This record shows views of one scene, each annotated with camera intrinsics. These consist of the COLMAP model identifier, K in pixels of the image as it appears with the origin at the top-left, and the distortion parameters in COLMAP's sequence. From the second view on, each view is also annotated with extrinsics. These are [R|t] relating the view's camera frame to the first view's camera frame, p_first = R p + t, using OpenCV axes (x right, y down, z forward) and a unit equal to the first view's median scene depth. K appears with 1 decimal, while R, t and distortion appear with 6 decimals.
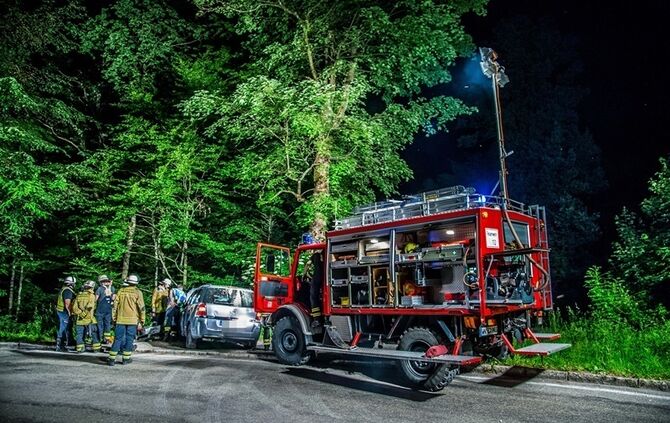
lens RADIAL K [[456.9, 0, 334.7], [0, 456.9, 223.2], [0, 0, 1]] dist [-0.121318, 0.070063]
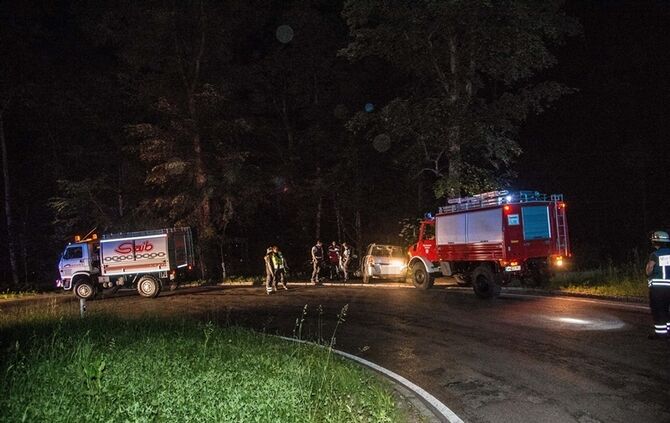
lens RADIAL K [[456.9, 0, 334.7], [0, 456.9, 223.2], [0, 0, 1]] dist [-0.121318, 0.070063]
pose [[0.929193, -0.048081, -0.366455, 0.123704], [0.091184, 0.990676, 0.101226, -0.074082], [0.358171, -0.127474, 0.924913, -0.352095]]
